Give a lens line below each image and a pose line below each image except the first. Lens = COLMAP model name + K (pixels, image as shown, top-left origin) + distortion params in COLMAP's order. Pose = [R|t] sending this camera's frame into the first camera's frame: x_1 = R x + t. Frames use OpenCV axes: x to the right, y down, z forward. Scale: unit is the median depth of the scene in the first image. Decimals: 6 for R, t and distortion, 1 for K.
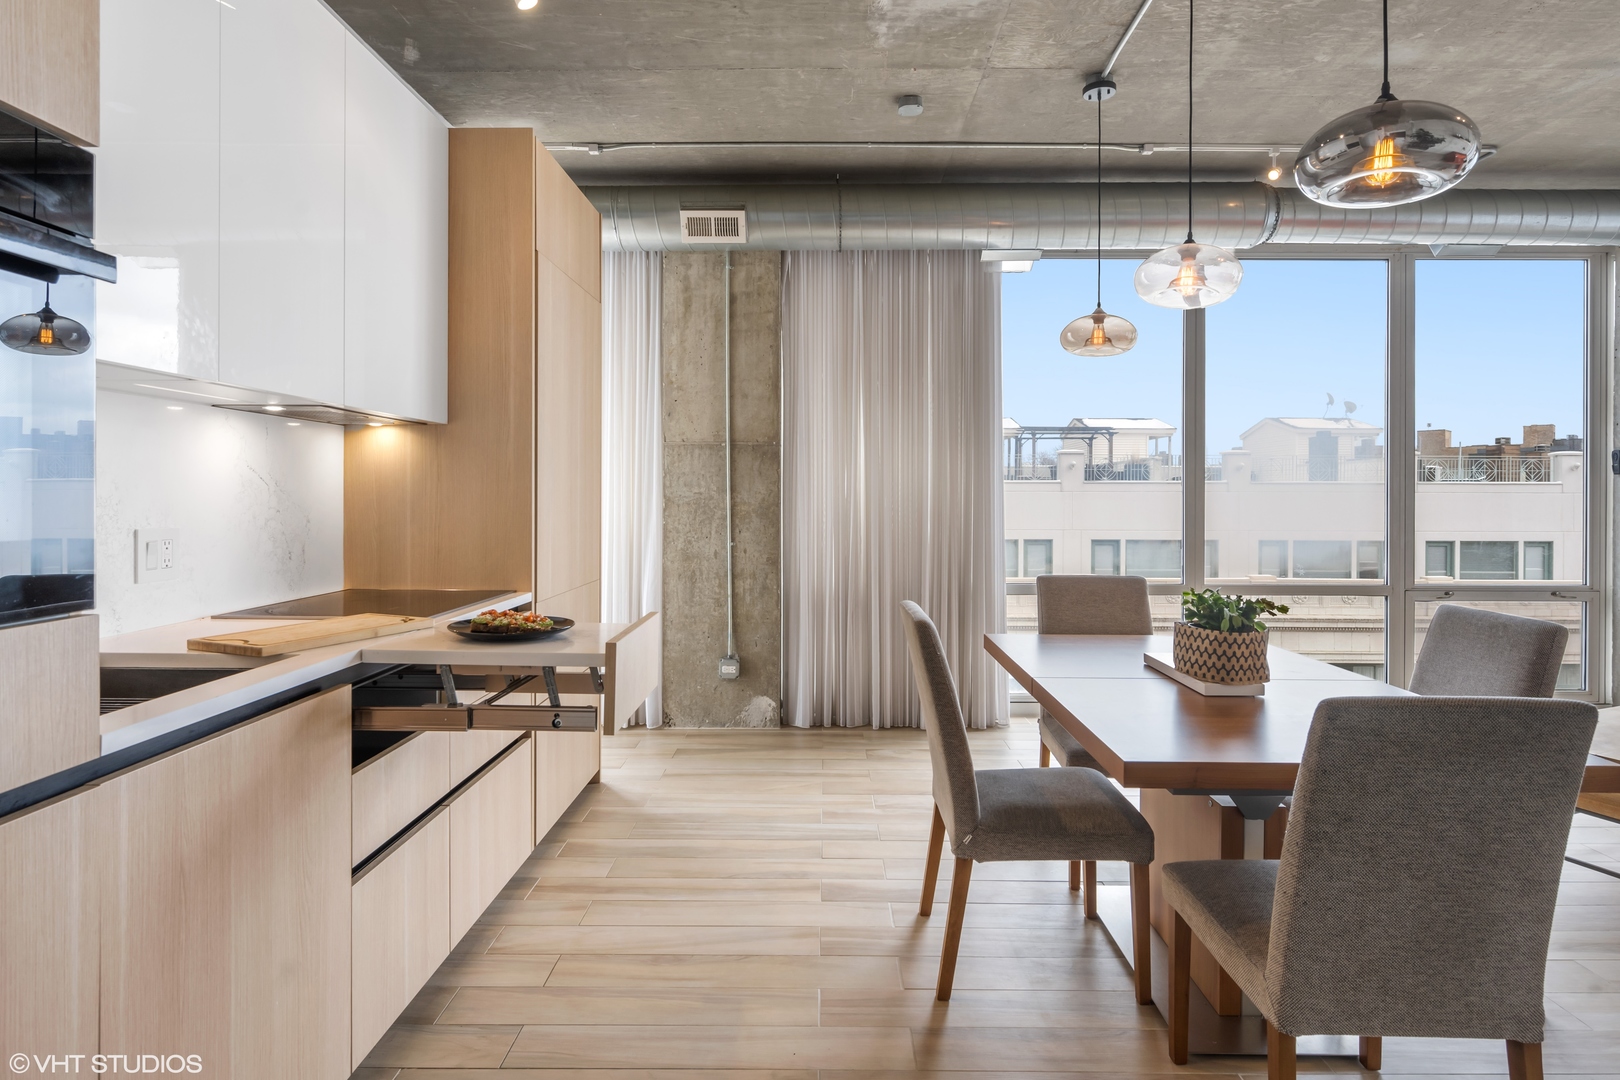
lens RADIAL K [[847.8, 0, 818.5], [0, 847.8, 497.8], [0, 0, 1]] dist [0.000254, -0.001138]
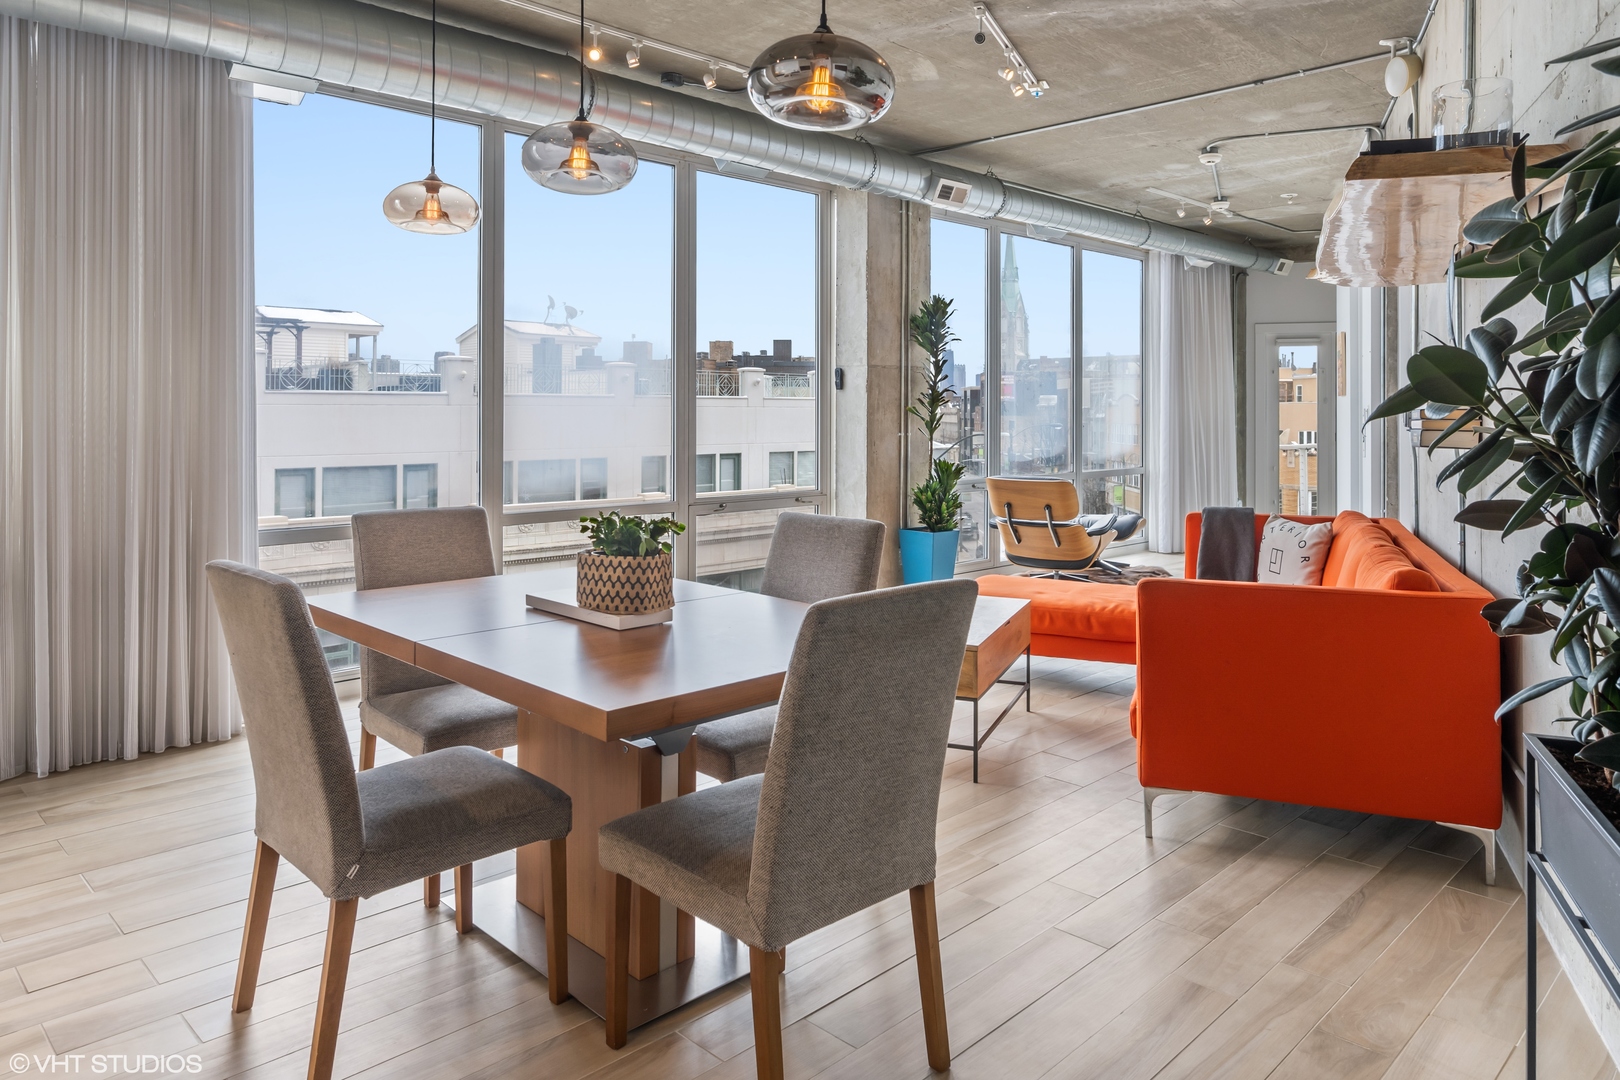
lens RADIAL K [[1076.9, 0, 801.5], [0, 1076.9, 402.2], [0, 0, 1]] dist [0.002778, -0.001855]
pose [[0.709246, 0.003622, 0.704952, -0.138834], [0.003385, 0.999958, -0.008543, 0.001570], [-0.704953, 0.008446, 0.709204, 0.035210]]
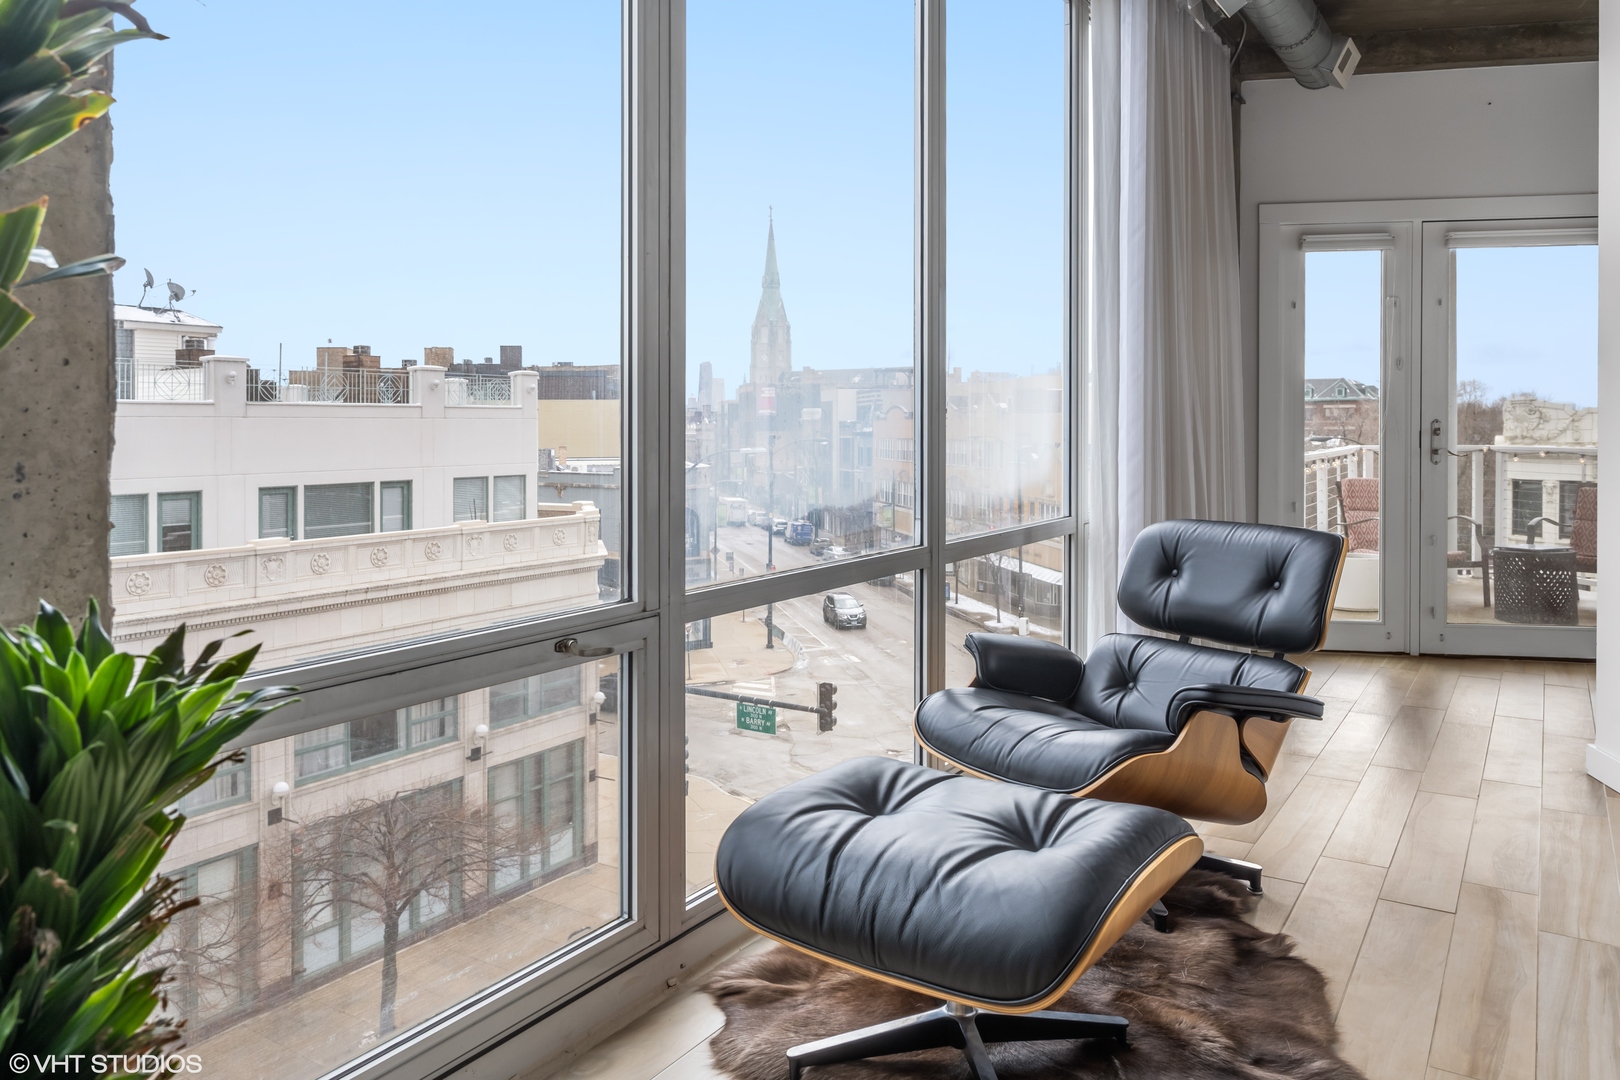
lens RADIAL K [[1141.3, 0, 807.4], [0, 1141.3, 434.7], [0, 0, 1]] dist [-0.002211, -0.004086]
pose [[0.537440, -0.011679, 0.843221, 1.385627], [0.011496, 0.999913, 0.006522, 0.054450], [-0.843224, 0.006189, 0.537527, 0.987470]]
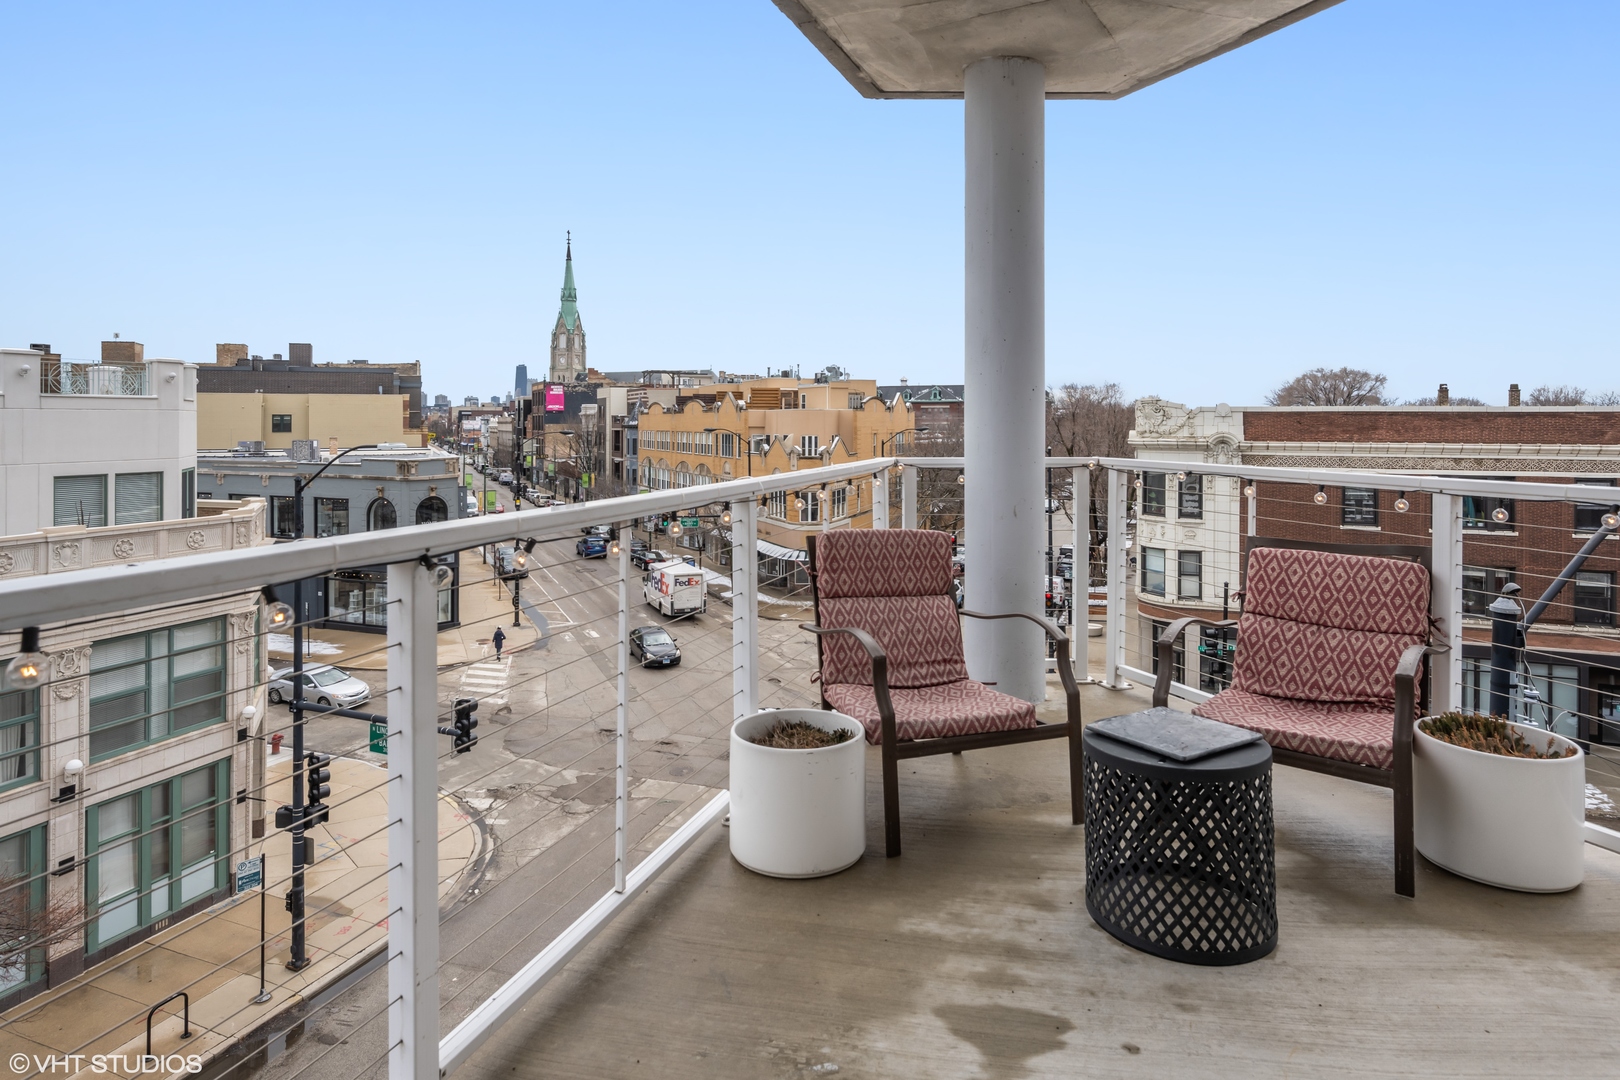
lens RADIAL K [[918.6, 0, 813.4], [0, 918.6, 427.3], [0, 0, 1]] dist [0.002977, 0.000791]
pose [[0.350994, -0.010601, 0.936318, 3.190499], [0.007072, 0.999937, 0.008671, 0.059673], [-0.936351, 0.003578, 0.351047, 0.999113]]
